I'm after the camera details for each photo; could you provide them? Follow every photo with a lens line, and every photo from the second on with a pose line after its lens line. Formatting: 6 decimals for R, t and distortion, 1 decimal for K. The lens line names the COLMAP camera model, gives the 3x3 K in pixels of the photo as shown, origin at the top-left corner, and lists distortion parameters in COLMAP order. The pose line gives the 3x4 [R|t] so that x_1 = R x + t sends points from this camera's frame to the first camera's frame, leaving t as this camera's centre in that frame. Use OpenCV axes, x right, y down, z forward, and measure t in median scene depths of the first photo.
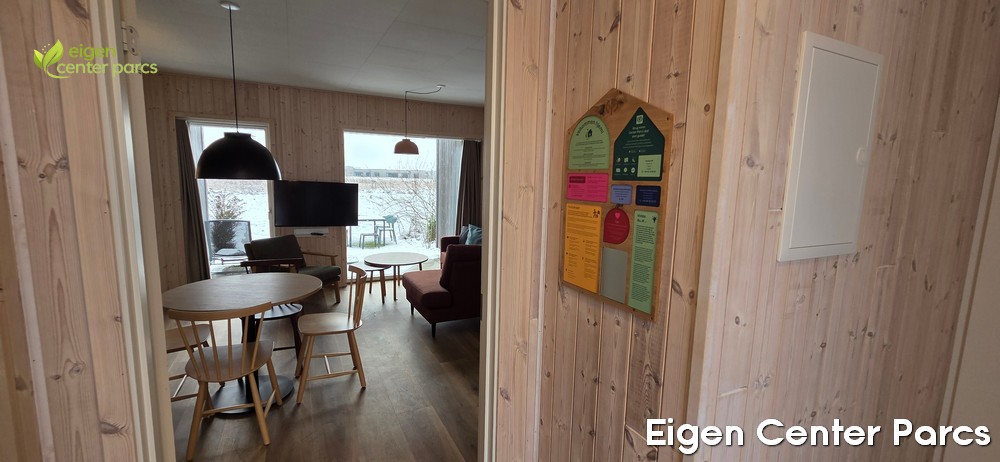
lens RADIAL K [[407.6, 0, 498.8], [0, 407.6, 235.3], [0, 0, 1]] dist [0.007142, -0.002298]
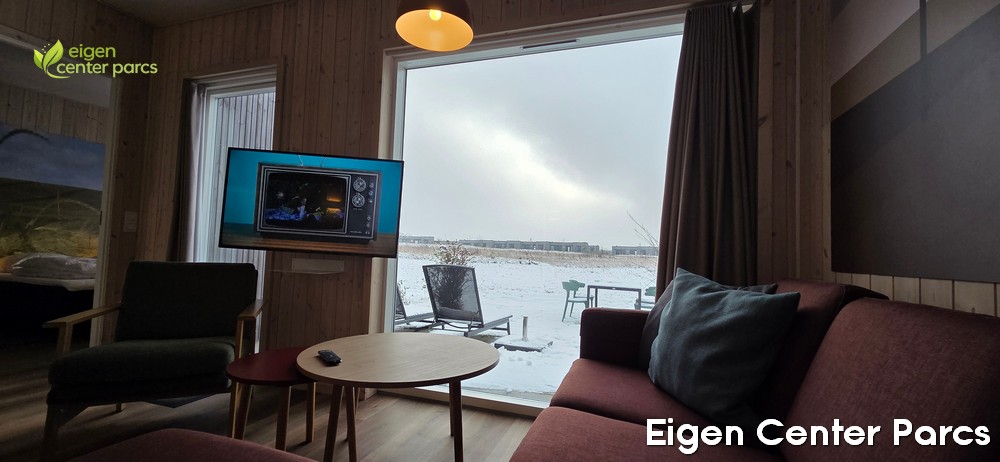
lens RADIAL K [[407.6, 0, 497.7], [0, 407.6, 234.2], [0, 0, 1]] dist [0.007142, -0.002298]
pose [[0.702834, -0.033111, -0.710583, 0.149634], [-0.113907, 0.980788, -0.158367, 0.027612], [0.702175, 0.192246, 0.685560, 3.408074]]
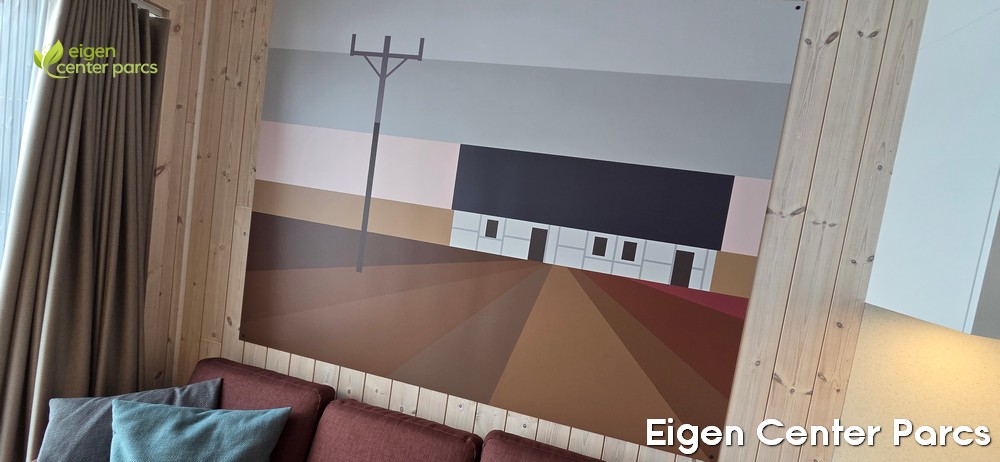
lens RADIAL K [[407.6, 0, 499.3], [0, 407.6, 233.6], [0, 0, 1]] dist [0.007142, -0.002298]
pose [[0.635562, 0.010945, 0.771972, -0.505572], [-0.024282, 0.999688, 0.005817, -0.533798], [-0.771668, -0.022443, 0.635630, 3.378299]]
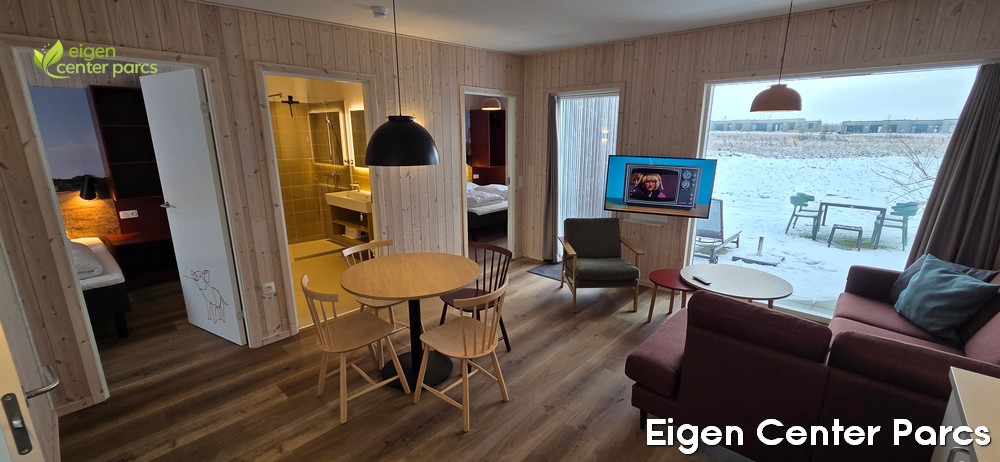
lens RADIAL K [[407.6, 0, 496.7], [0, 407.6, 233.5], [0, 0, 1]] dist [0.007142, -0.002298]
pose [[0.362209, 0.198091, -0.910804, 0.776505], [-0.115340, 0.979172, 0.167092, -0.330550], [0.924933, 0.044530, 0.377512, 1.721953]]
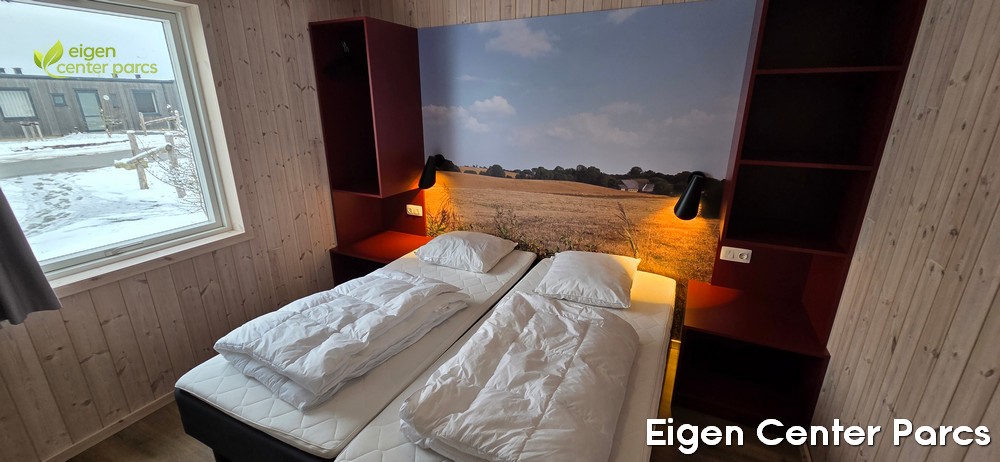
lens RADIAL K [[407.6, 0, 495.7], [0, 407.6, 231.9], [0, 0, 1]] dist [0.007142, -0.002298]
pose [[-0.799381, 0.166196, -0.577382, -1.946459], [-0.097741, 0.912209, 0.397896, -0.235252], [0.592821, 0.374504, -0.712958, 0.655952]]
